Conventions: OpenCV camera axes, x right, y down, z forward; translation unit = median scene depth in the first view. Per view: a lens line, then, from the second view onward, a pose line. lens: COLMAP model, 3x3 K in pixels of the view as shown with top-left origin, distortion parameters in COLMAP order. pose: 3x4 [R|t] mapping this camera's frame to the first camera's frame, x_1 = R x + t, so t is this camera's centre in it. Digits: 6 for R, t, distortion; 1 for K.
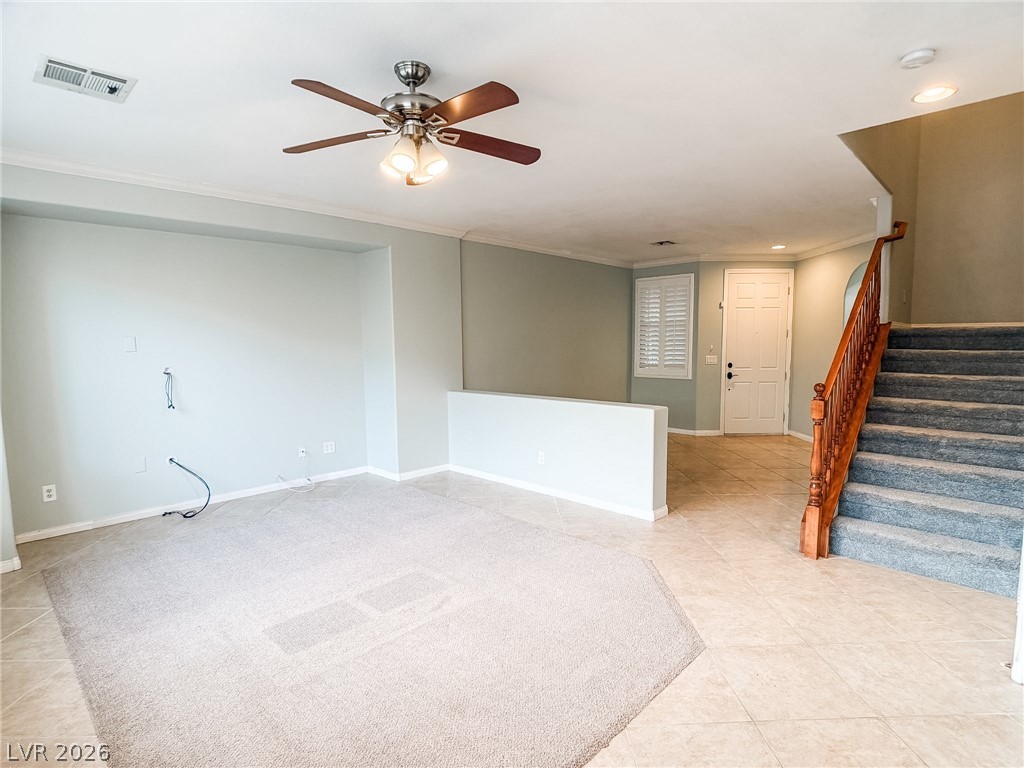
lens RADIAL K [[537.7, 0, 514.7], [0, 537.7, 390.6], [0, 0, 1]] dist [0.006049, -0.018969]
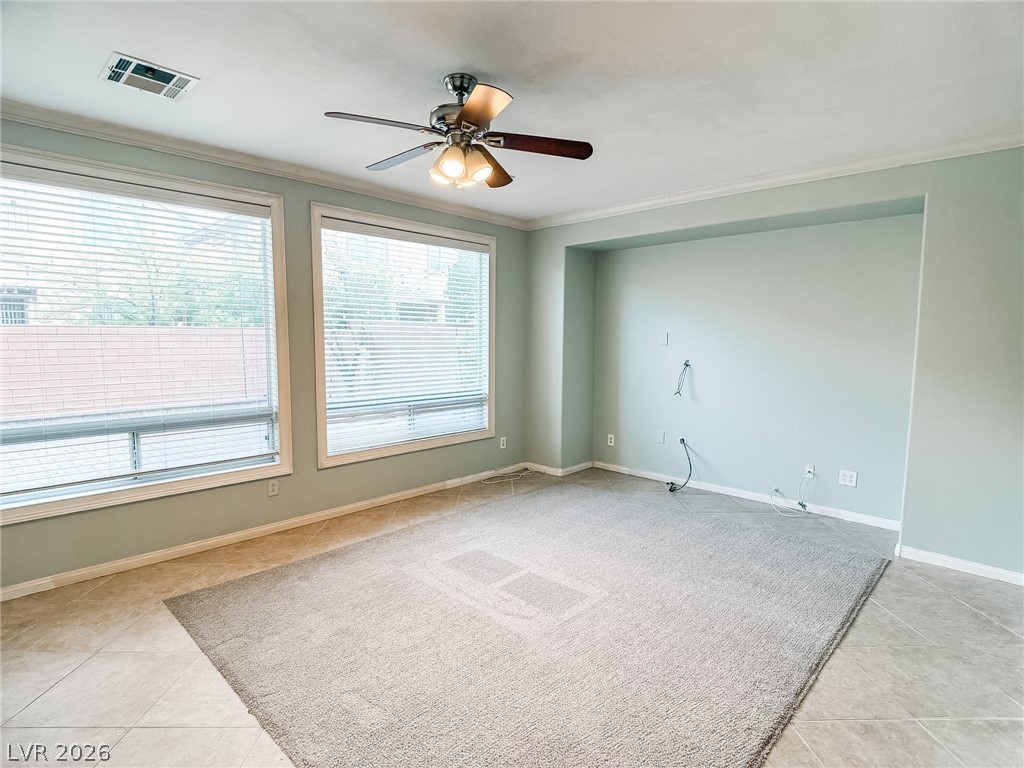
lens RADIAL K [[537.7, 0, 514.7], [0, 537.7, 390.6], [0, 0, 1]] dist [0.006049, -0.018969]
pose [[-0.001472, 0.106711, -0.994289, 0.532044], [-0.105749, 0.988698, 0.106268, -0.064182], [0.994392, 0.105302, 0.009829, 0.665858]]
